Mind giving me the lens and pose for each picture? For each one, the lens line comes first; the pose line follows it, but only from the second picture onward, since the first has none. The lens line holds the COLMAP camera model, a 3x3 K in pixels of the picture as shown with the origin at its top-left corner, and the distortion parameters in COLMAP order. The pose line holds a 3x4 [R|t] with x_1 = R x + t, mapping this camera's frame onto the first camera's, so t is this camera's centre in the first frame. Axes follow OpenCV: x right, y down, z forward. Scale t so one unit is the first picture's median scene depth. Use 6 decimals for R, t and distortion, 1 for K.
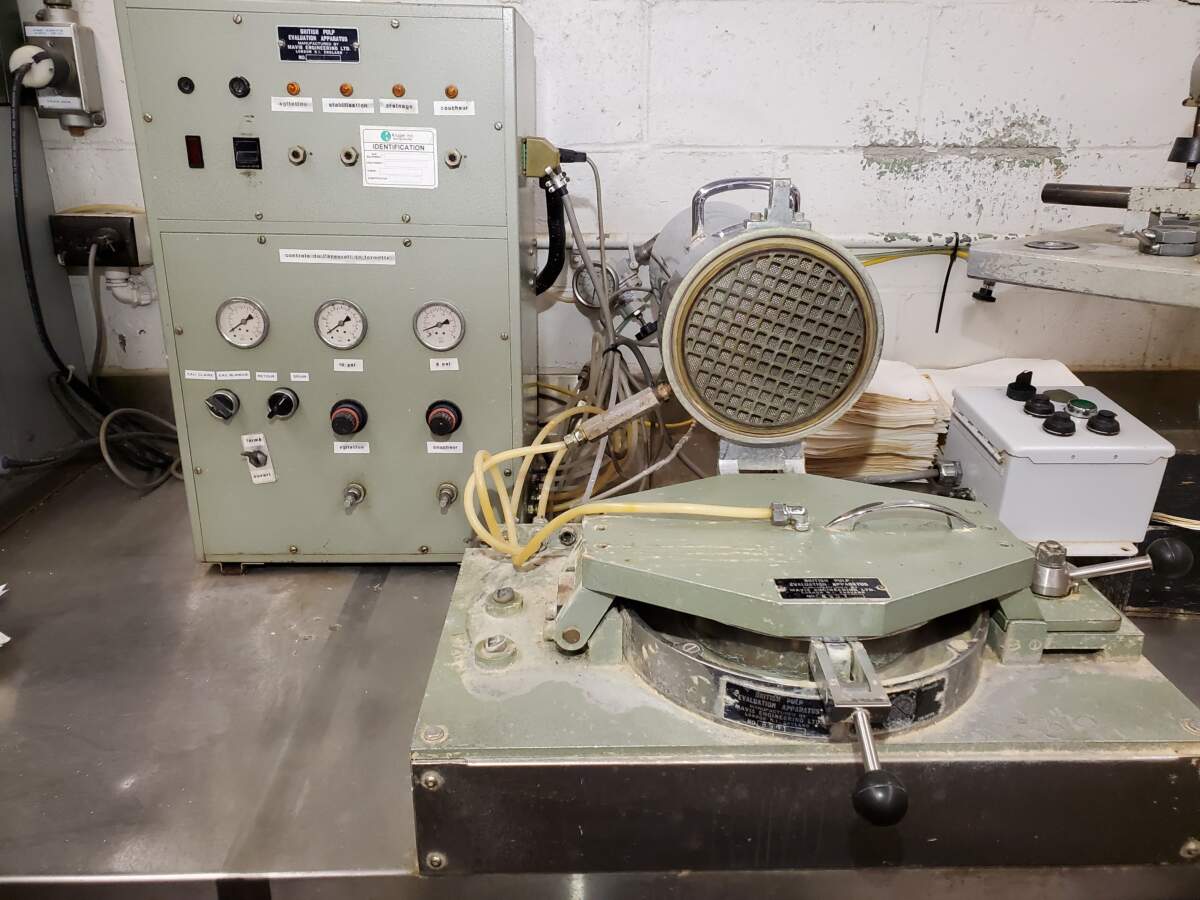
lens RADIAL K [[899.4, 0, 602.6], [0, 899.4, 435.2], [0, 0, 1]] dist [0.009969, 0.011787]
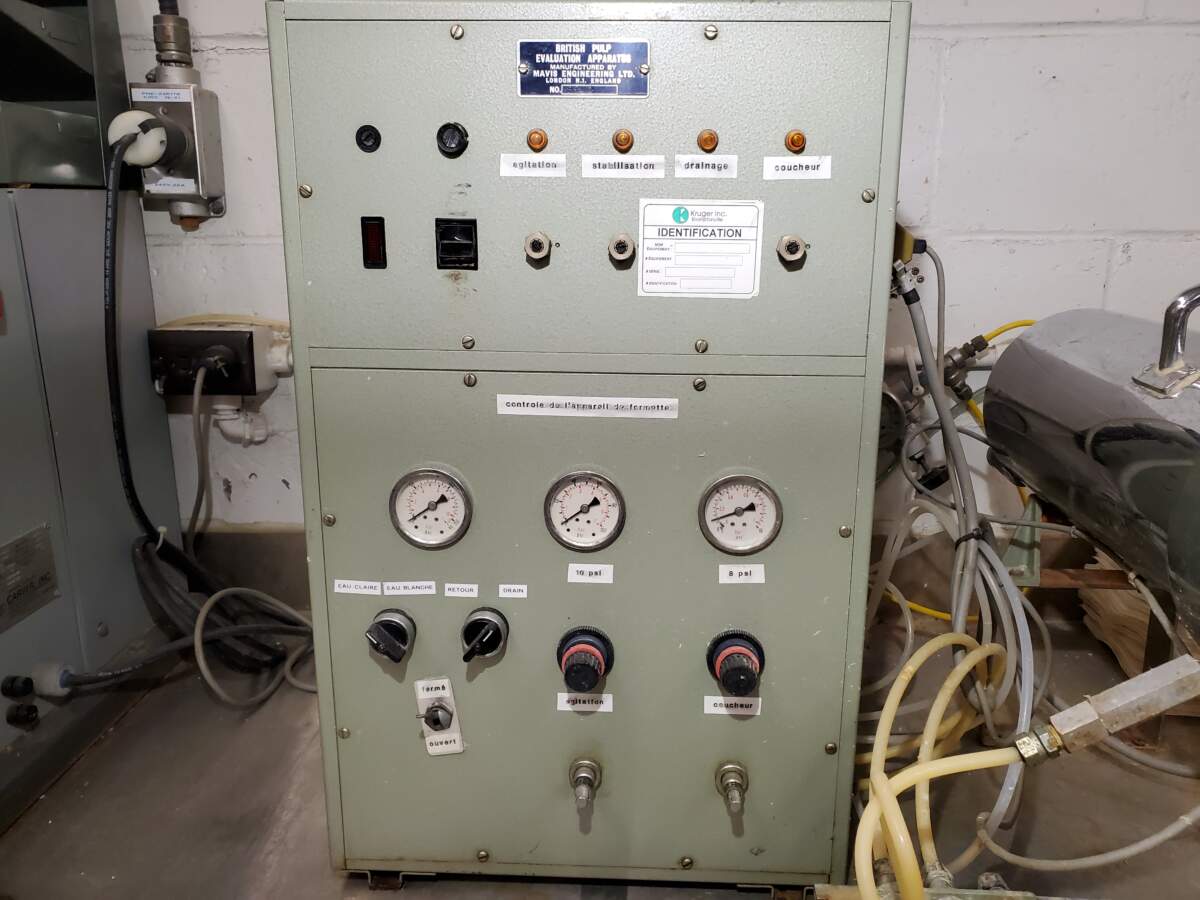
lens RADIAL K [[904.0, 0, 626.2], [0, 904.0, 445.2], [0, 0, 1]] dist [0.076638, -0.119535]
pose [[0.998052, 0.006275, -0.062073, -0.232856], [-0.011888, 0.995827, -0.090482, -0.117289], [0.061247, 0.091044, 0.993962, 0.390174]]
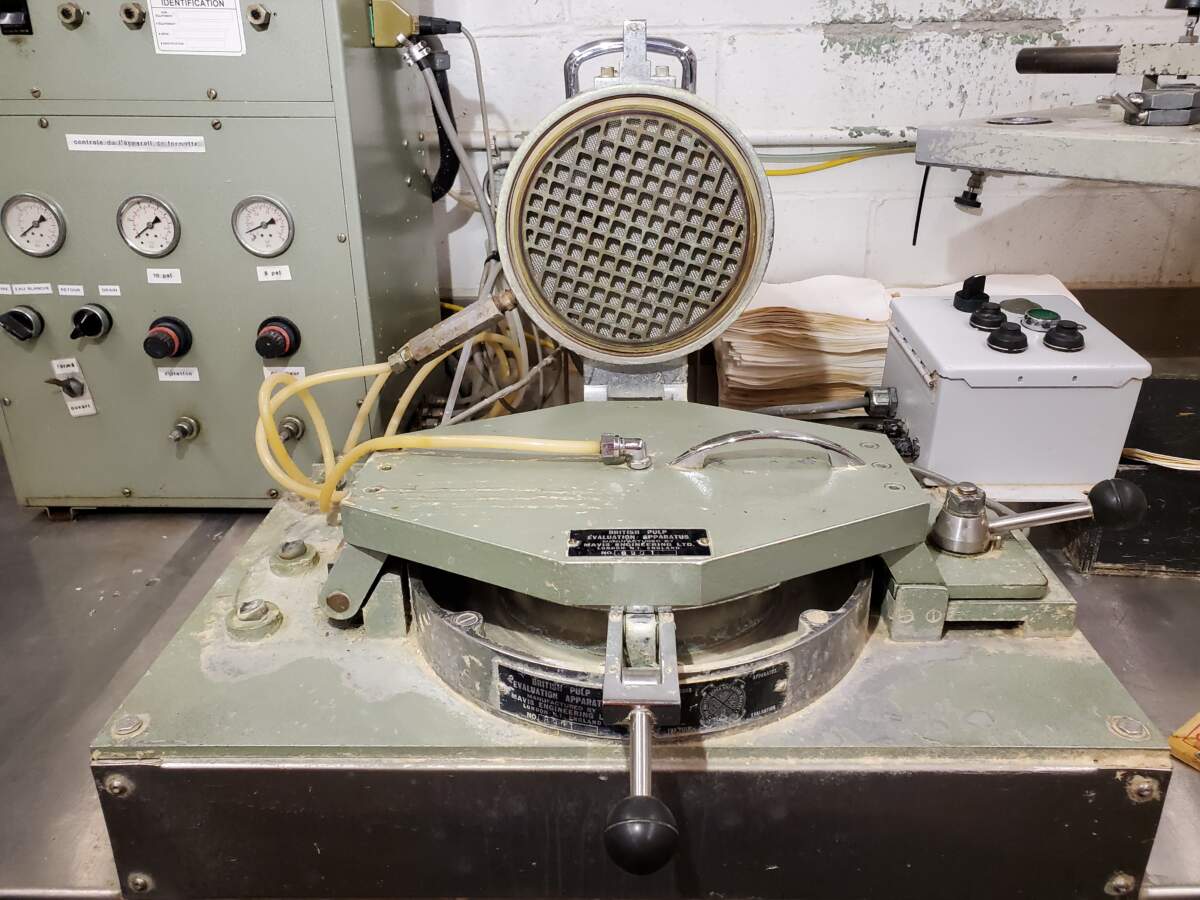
lens RADIAL K [[910.6, 0, 598.9], [0, 910.6, 430.5], [0, 0, 1]] dist [-0.013587, 0.046839]
pose [[0.998846, -0.001165, -0.048010, 0.177428], [0.003844, 0.998437, 0.055749, 0.022401], [0.047870, -0.055870, 0.997290, 0.167144]]
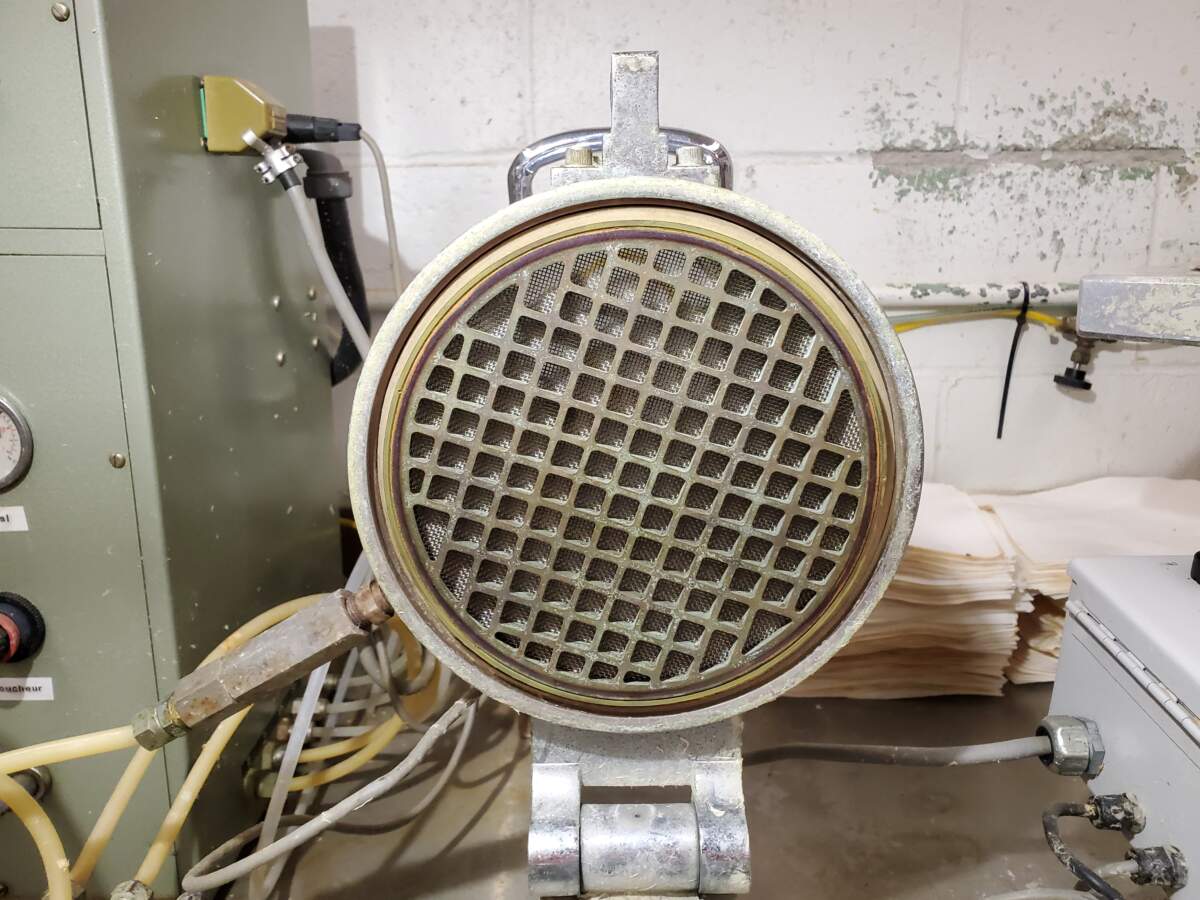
lens RADIAL K [[929.5, 0, 600.0], [0, 929.5, 450.0], [0, 0, 1]] dist [-0.030669, 0.061441]
pose [[0.999637, -0.009441, -0.025241, 0.166490], [0.006952, 0.995268, -0.096920, -0.070353], [0.026037, 0.096709, 0.994972, 0.544049]]
